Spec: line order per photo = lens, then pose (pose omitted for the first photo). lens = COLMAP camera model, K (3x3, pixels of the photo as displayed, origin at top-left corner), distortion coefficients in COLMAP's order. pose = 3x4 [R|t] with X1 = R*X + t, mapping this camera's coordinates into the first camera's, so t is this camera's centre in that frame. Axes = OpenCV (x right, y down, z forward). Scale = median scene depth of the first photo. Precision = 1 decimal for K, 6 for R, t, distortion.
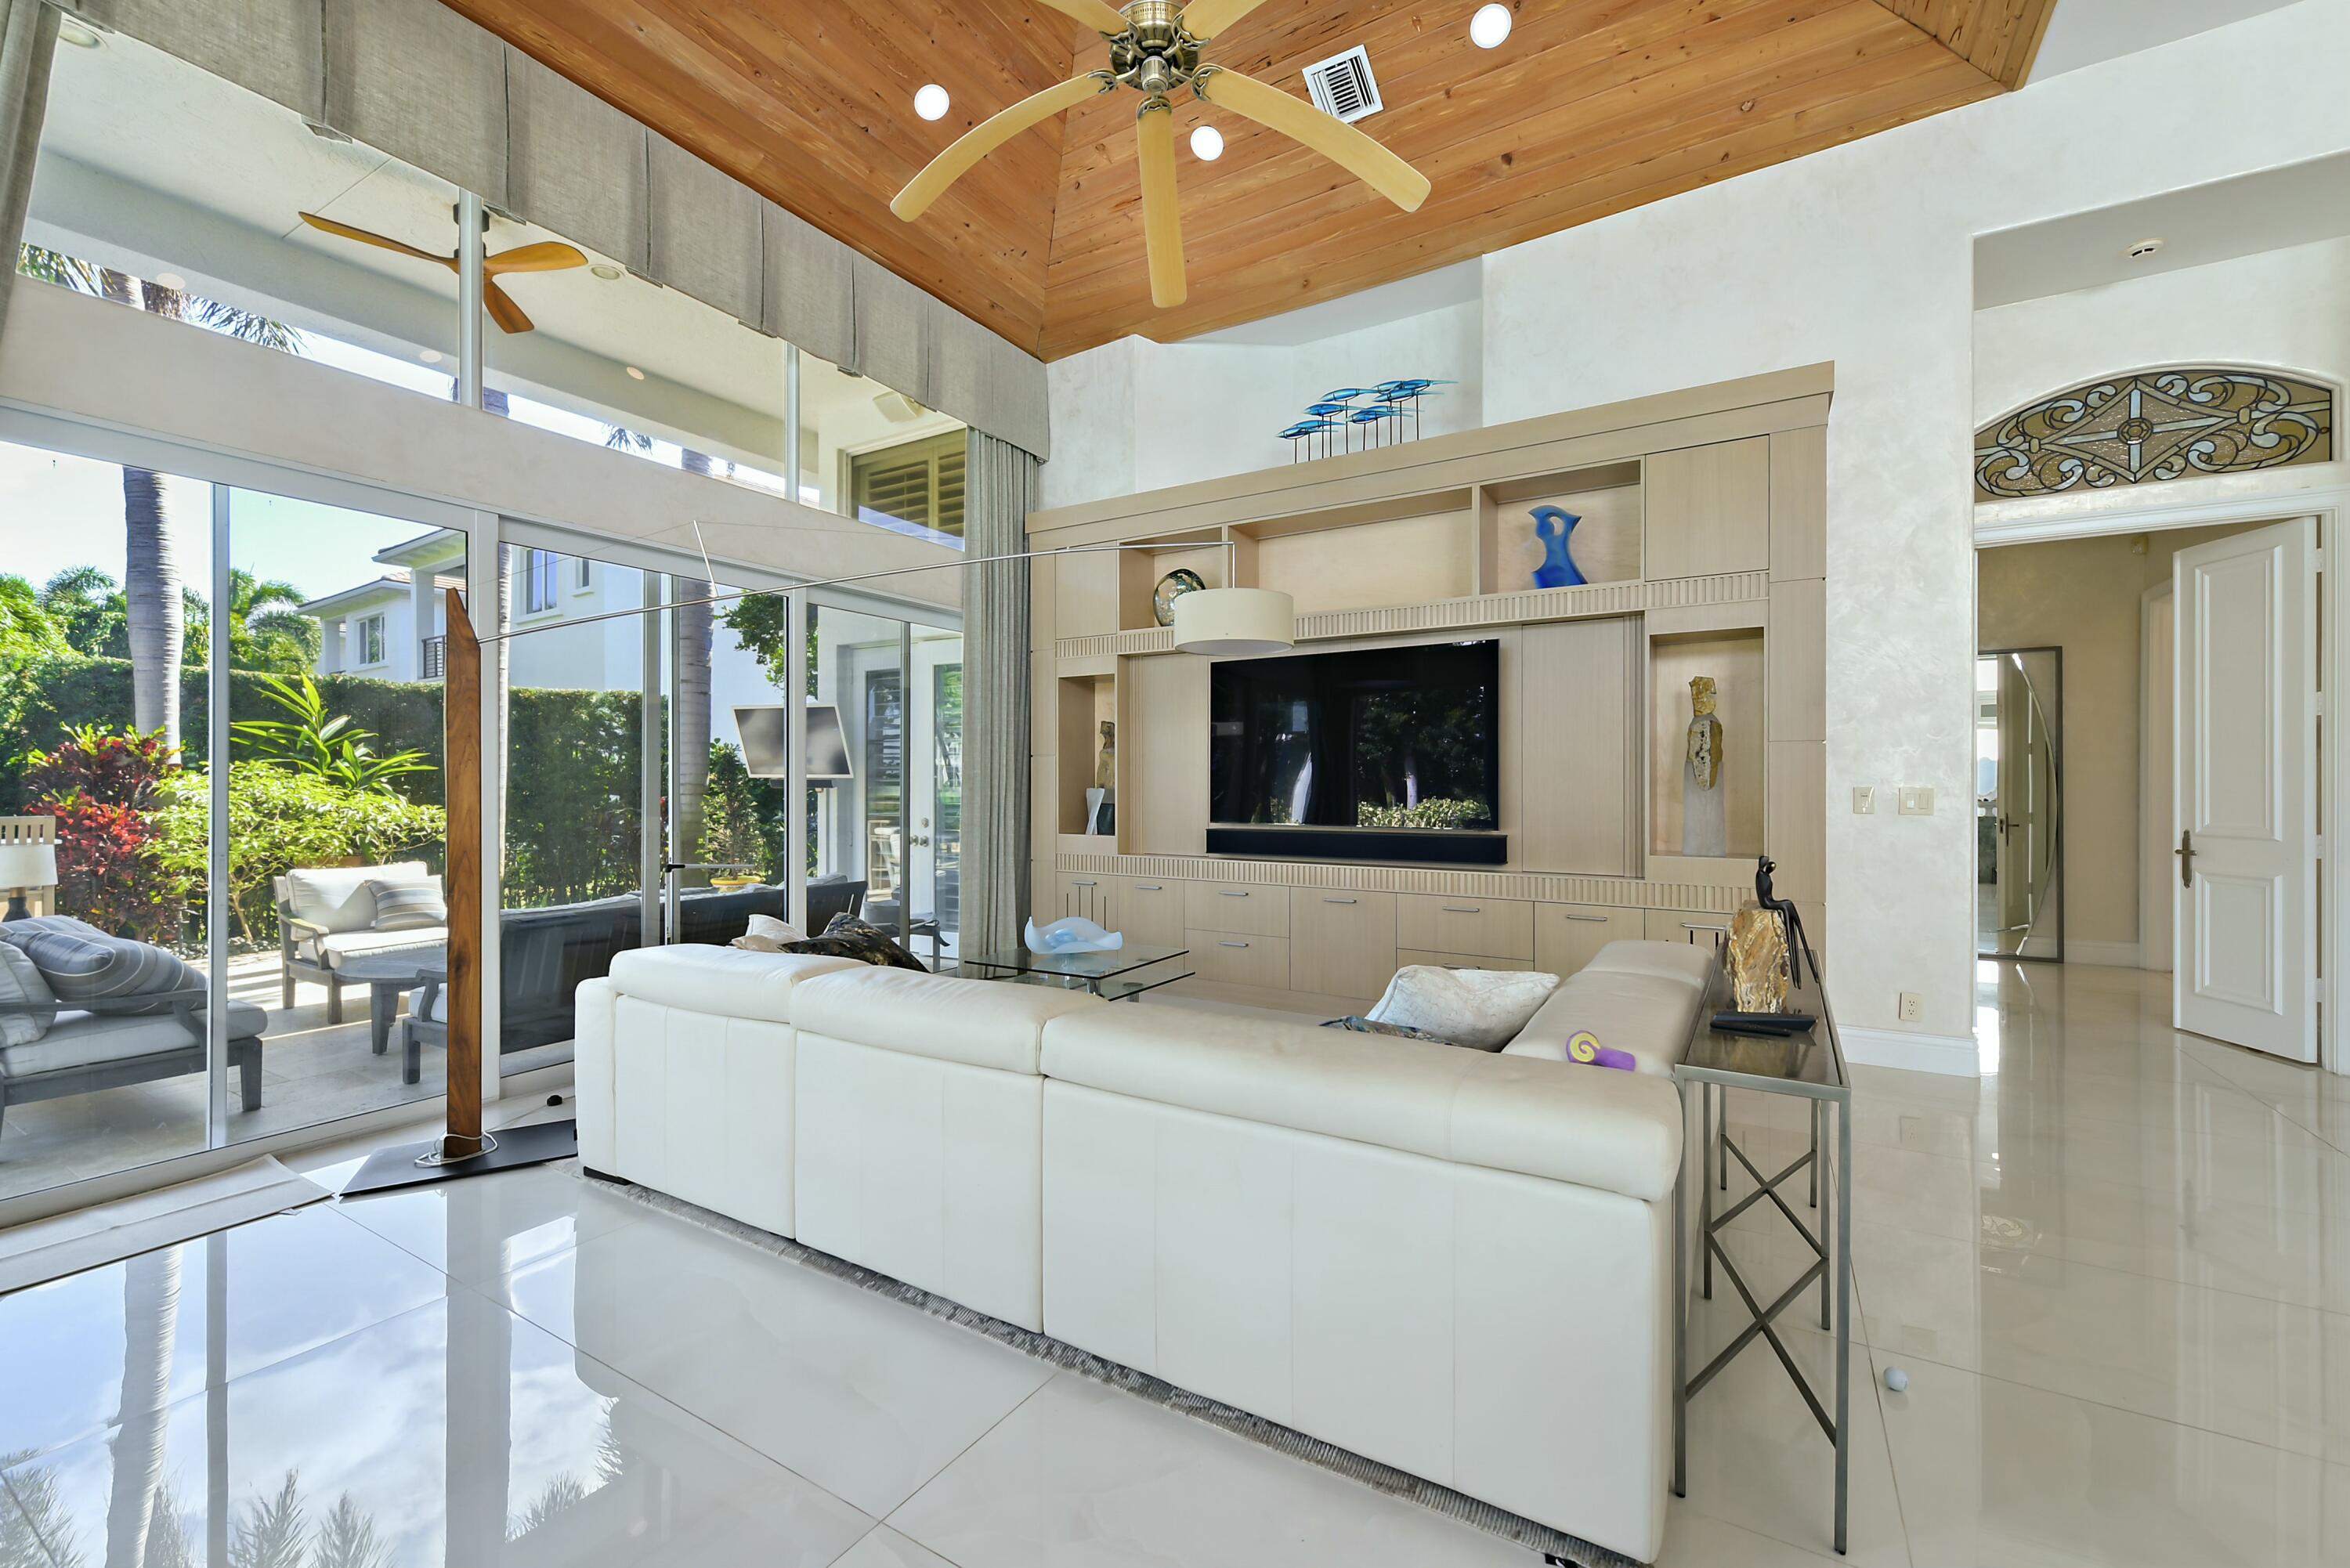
lens RADIAL K [[955.8, 0, 1175.0], [0, 955.8, 784.0], [0, 0, 1]] dist [0.002659, 0.000079]
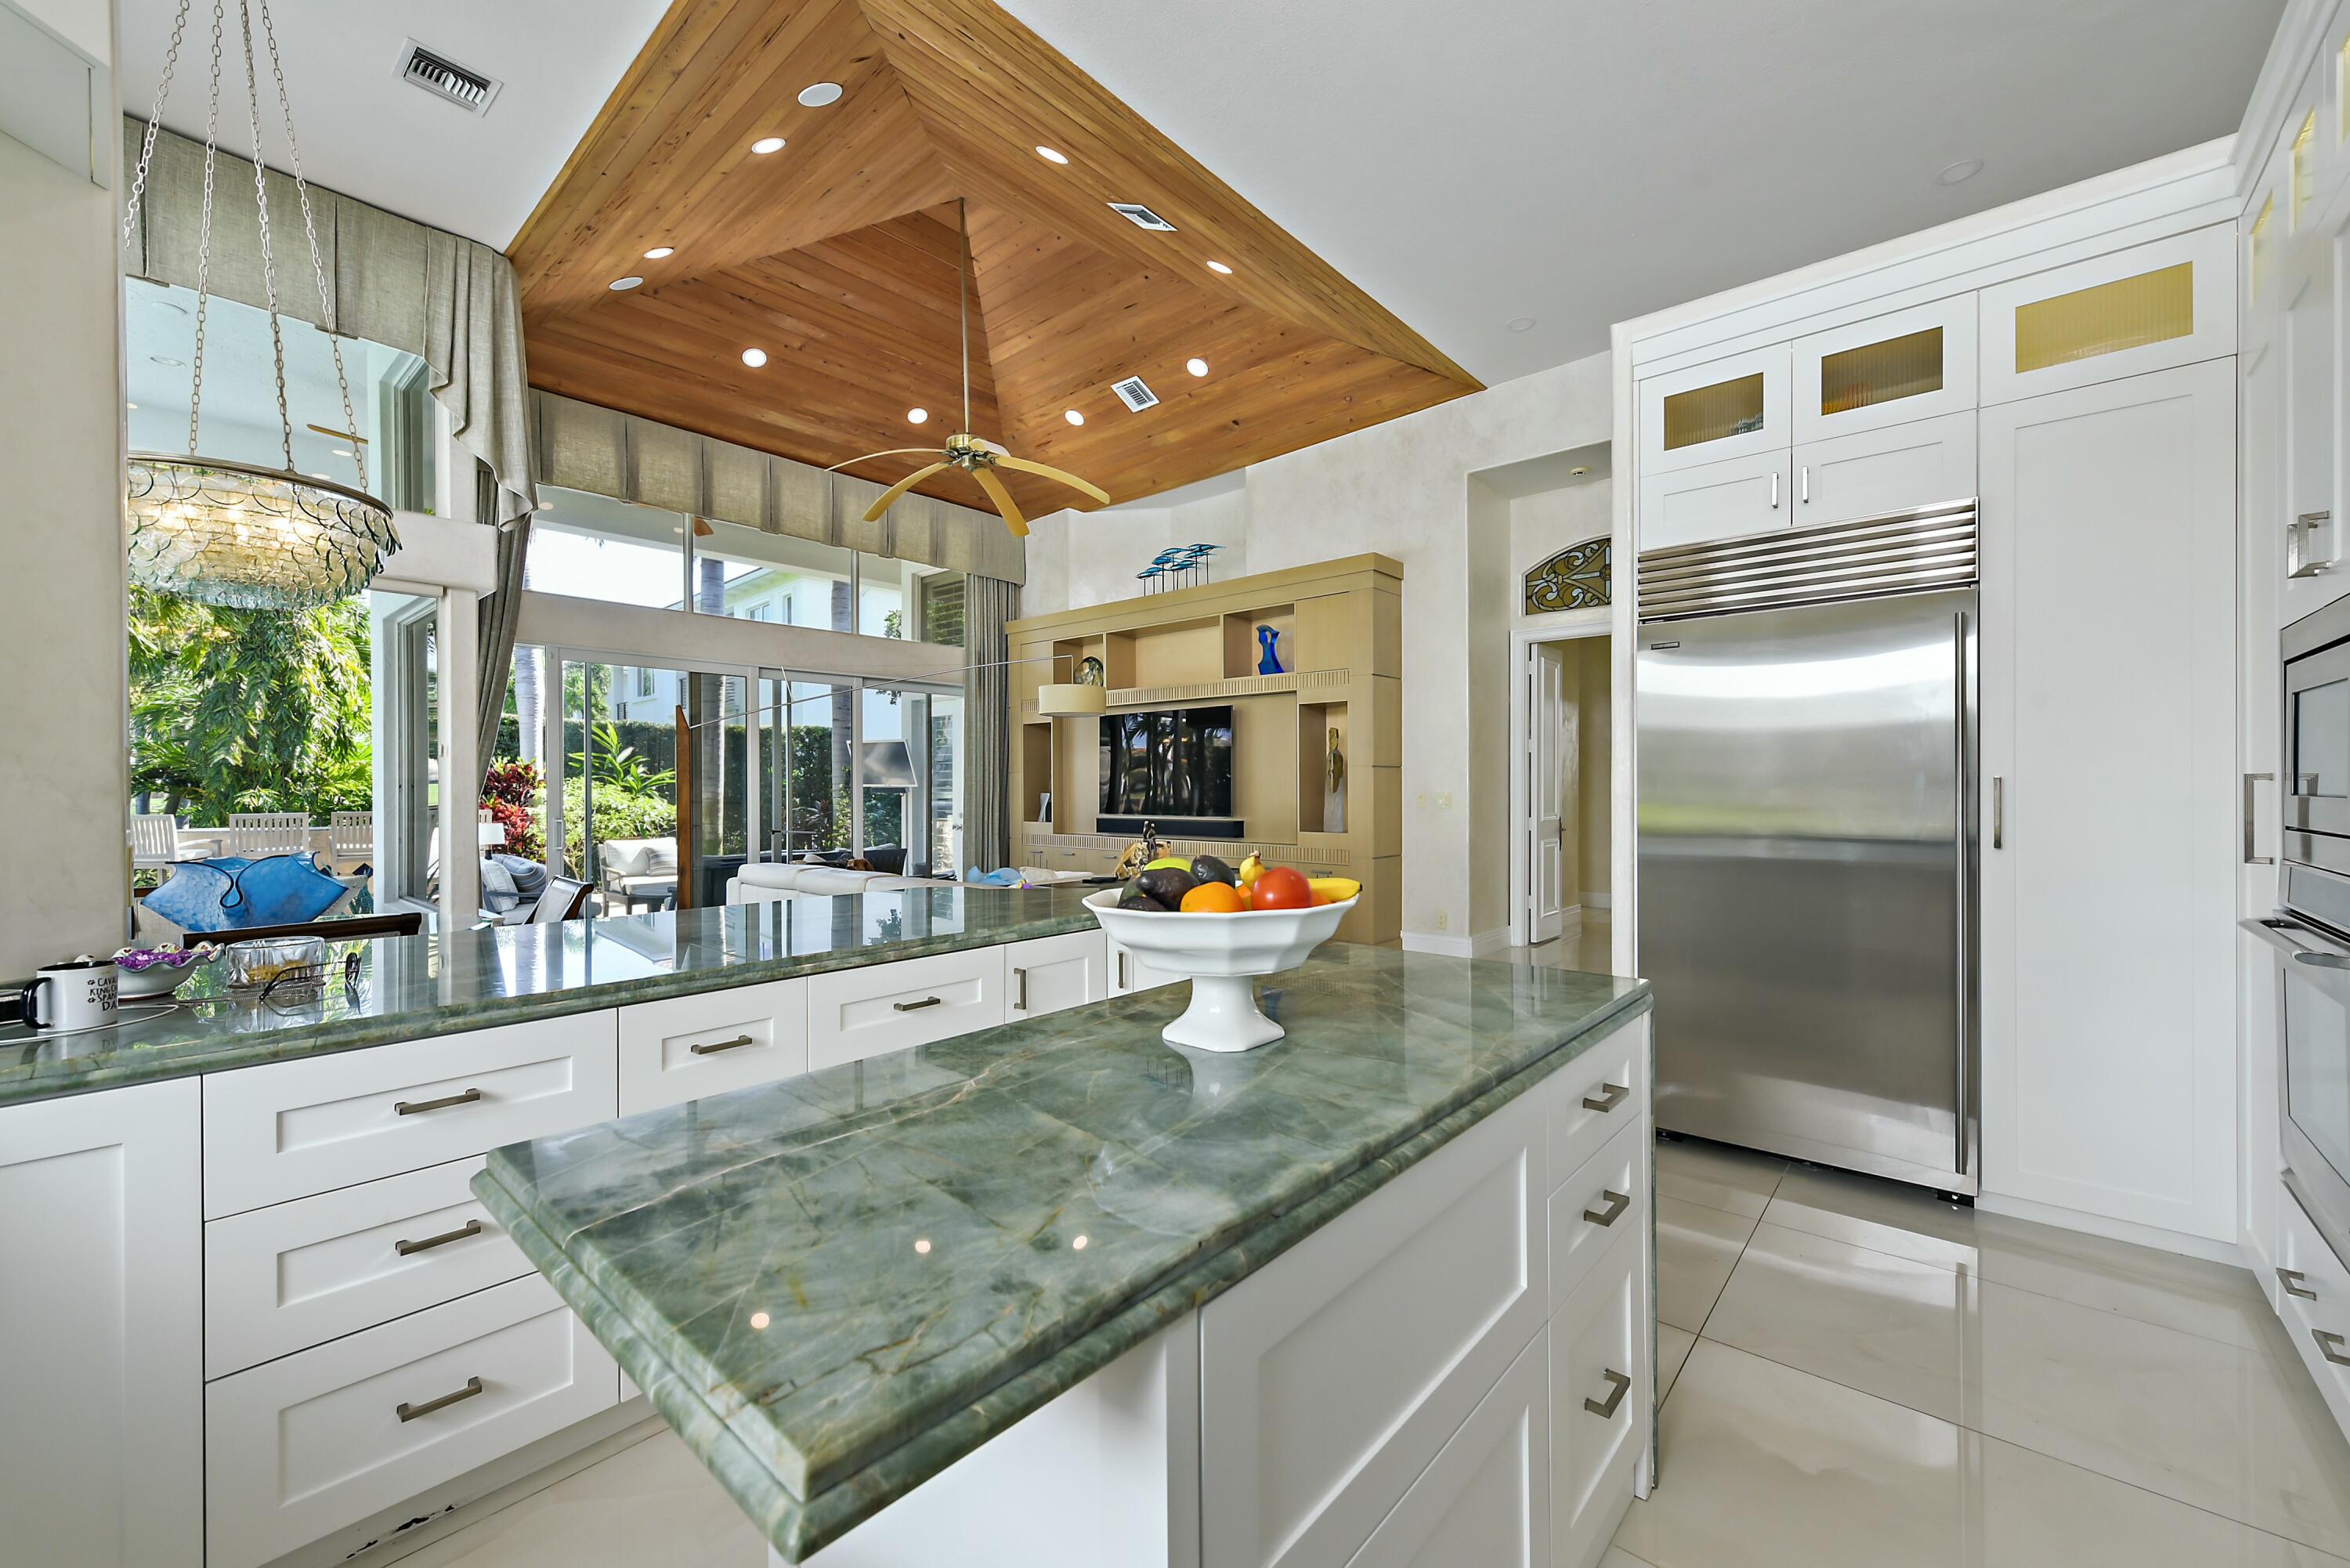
lens RADIAL K [[926.6, 0, 1182.1], [0, 926.6, 797.1], [0, 0, 1]] dist [0.001267, -0.000053]
pose [[0.984958, -0.000596, -0.172791, 0.430081], [0.001925, 0.999970, 0.007521, -0.000197], [0.172781, -0.007740, 0.984930, -0.515218]]
